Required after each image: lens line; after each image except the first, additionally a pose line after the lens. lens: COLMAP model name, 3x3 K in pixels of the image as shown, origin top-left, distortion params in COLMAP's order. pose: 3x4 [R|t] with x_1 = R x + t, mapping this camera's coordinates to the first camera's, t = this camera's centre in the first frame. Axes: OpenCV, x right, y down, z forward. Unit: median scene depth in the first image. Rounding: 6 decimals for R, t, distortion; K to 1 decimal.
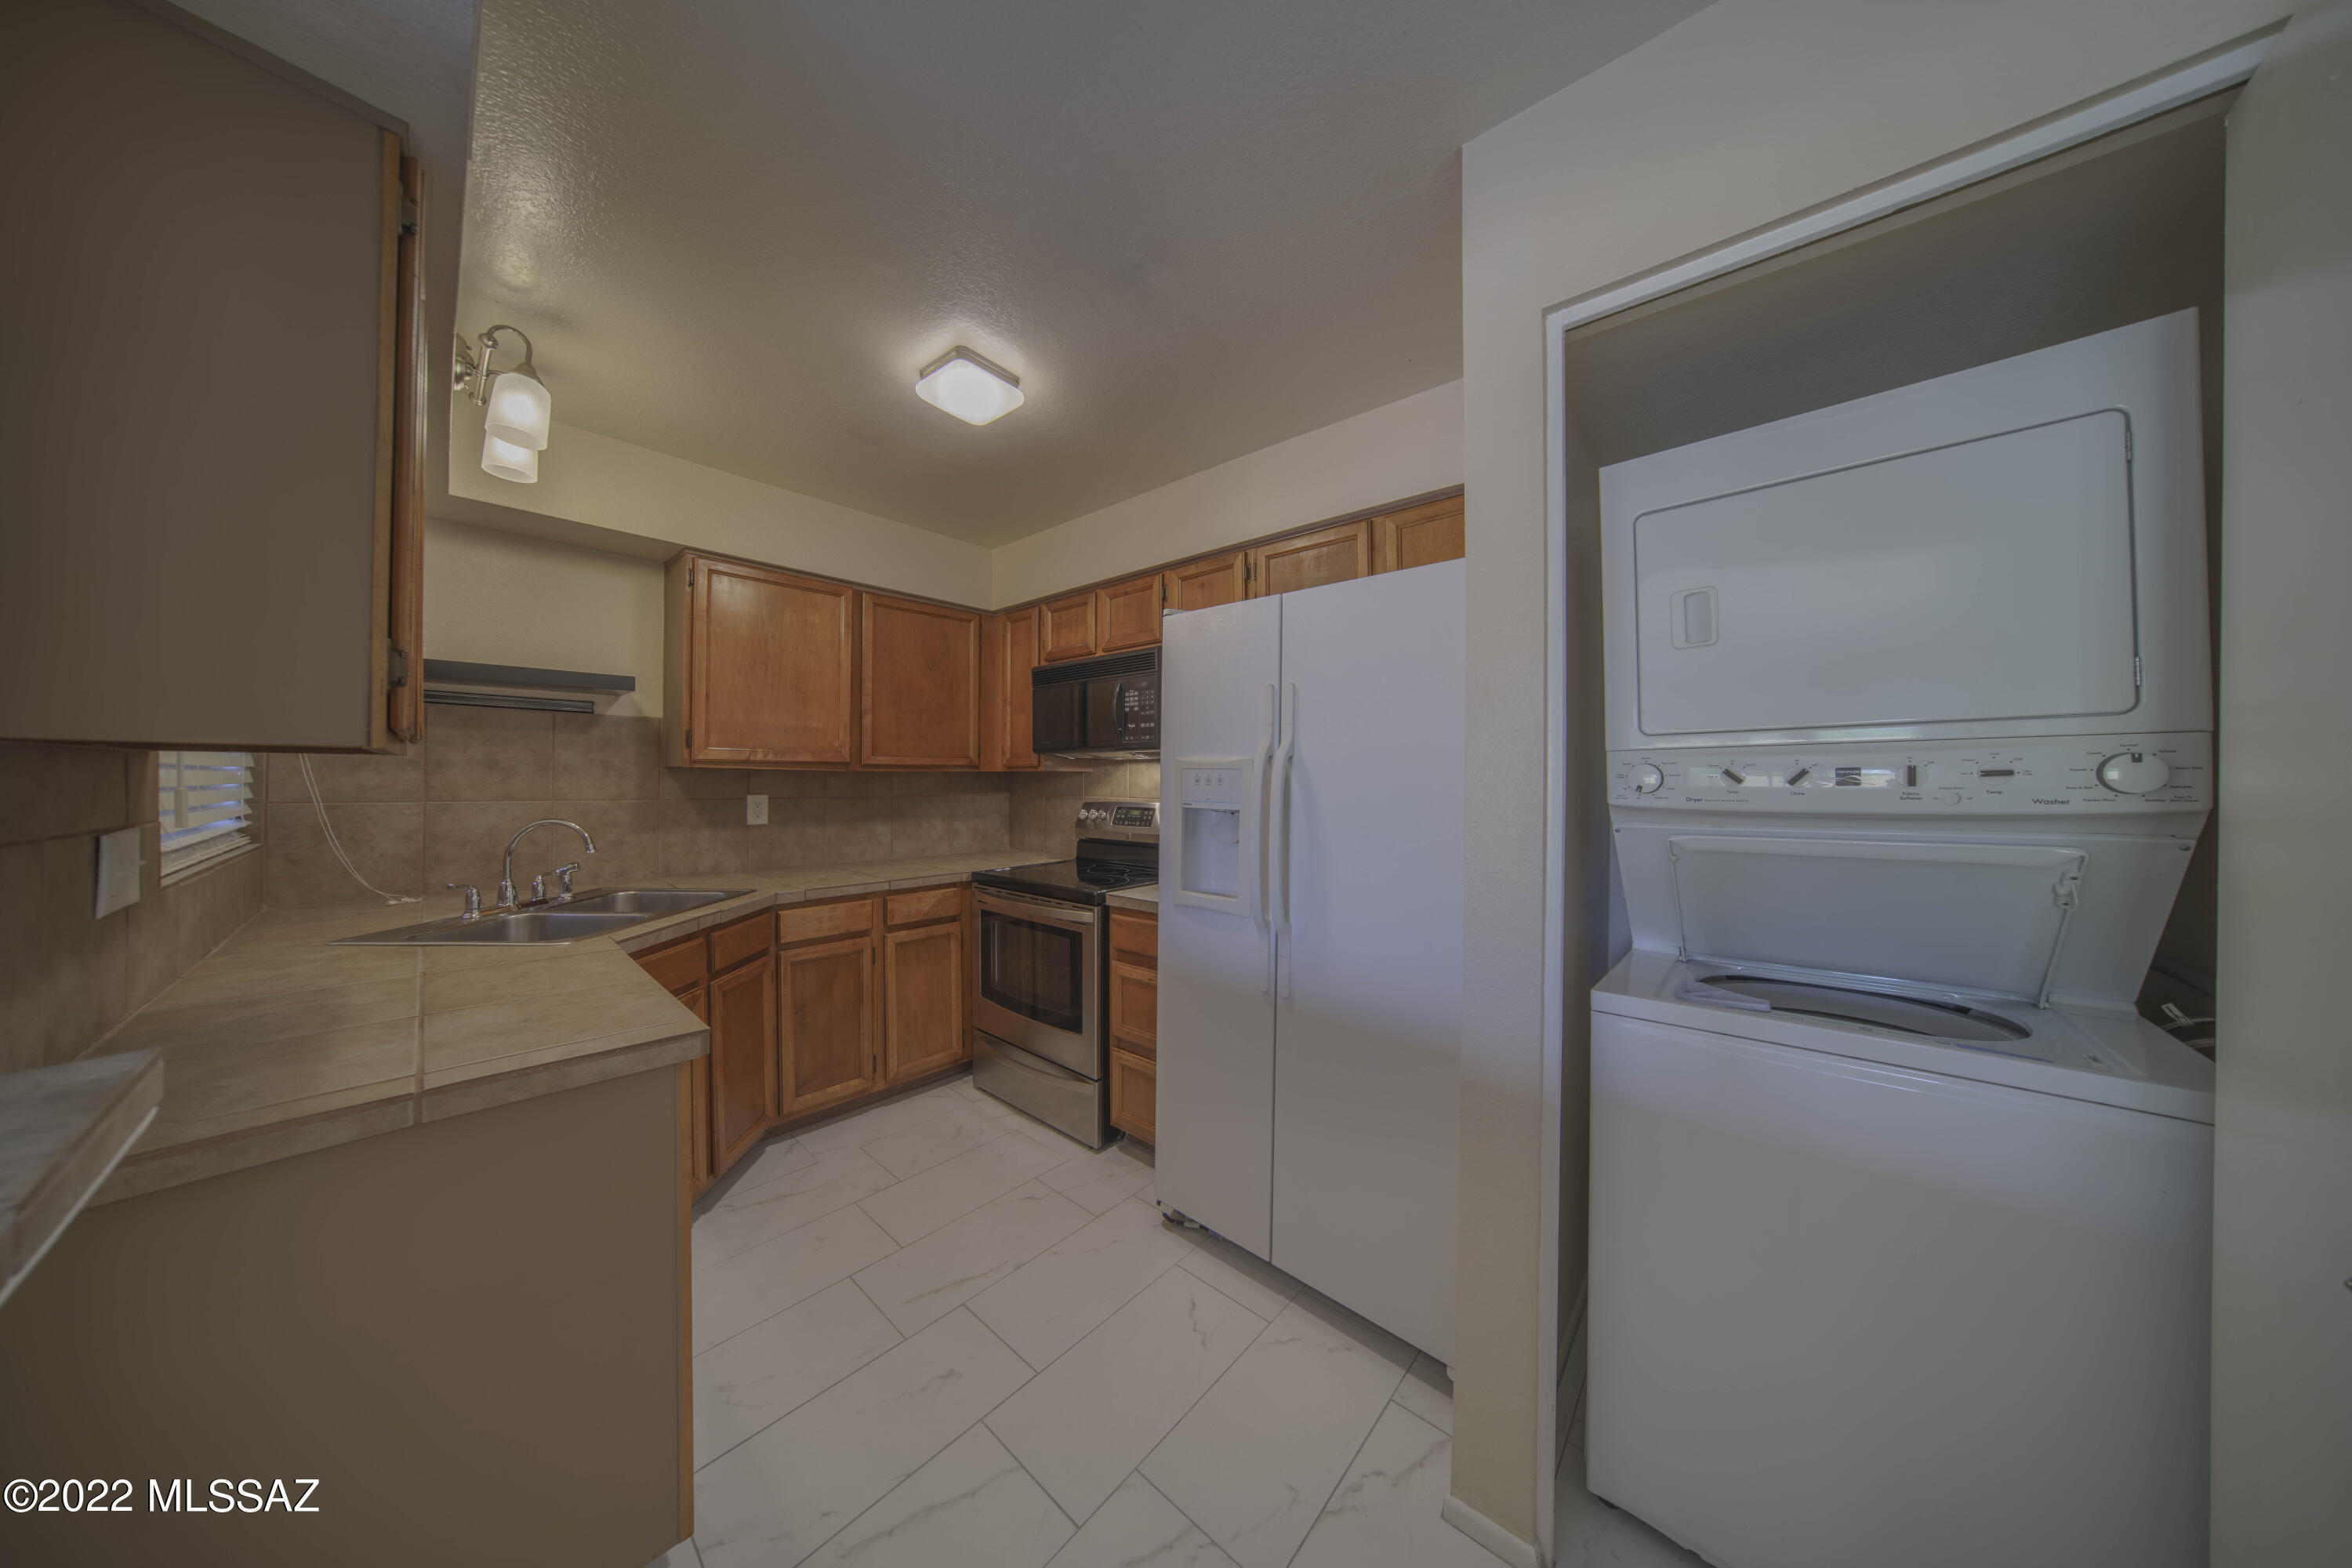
lens RADIAL K [[794.6, 0, 1176.0], [0, 794.6, 784.0], [0, 0, 1]] dist [-0.030298, 0.008887]
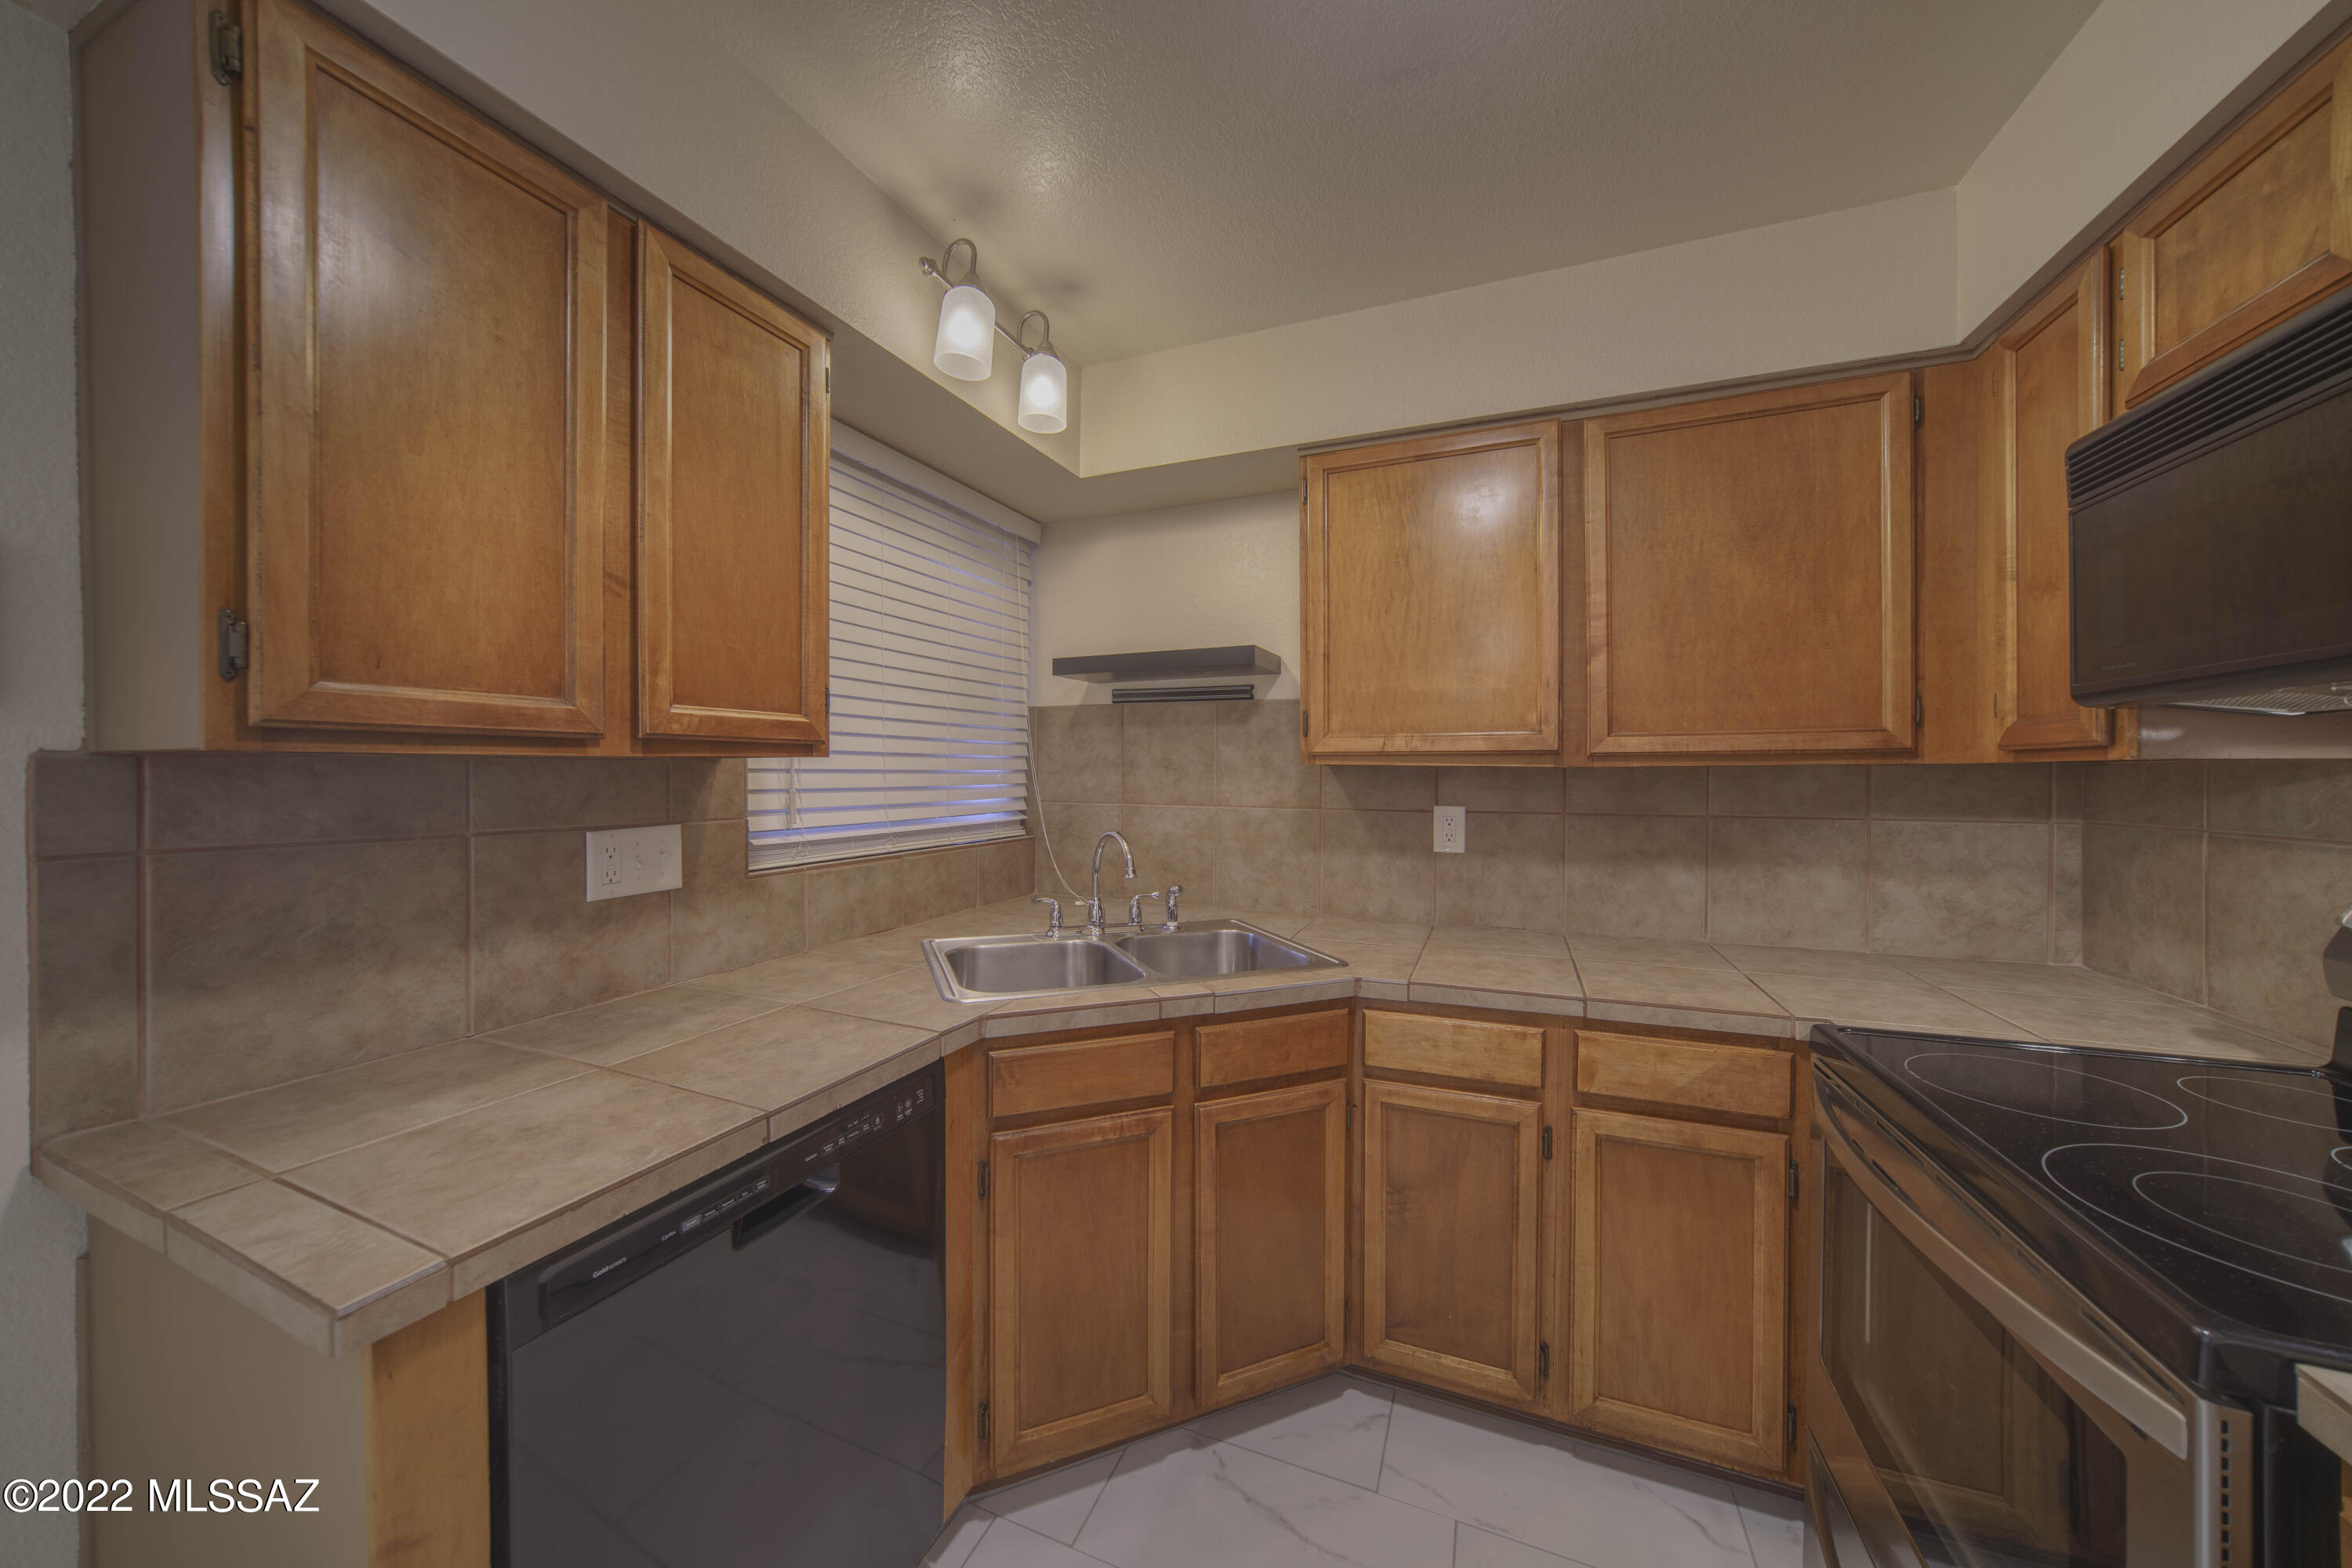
lens RADIAL K [[794.6, 0, 1176.0], [0, 794.6, 784.0], [0, 0, 1]] dist [-0.030298, 0.008887]
pose [[0.316093, 0.007643, -0.948697, 0.005637], [-0.005546, 0.999965, 0.006208, -0.007159], [0.948712, 0.003299, 0.316124, 0.613236]]
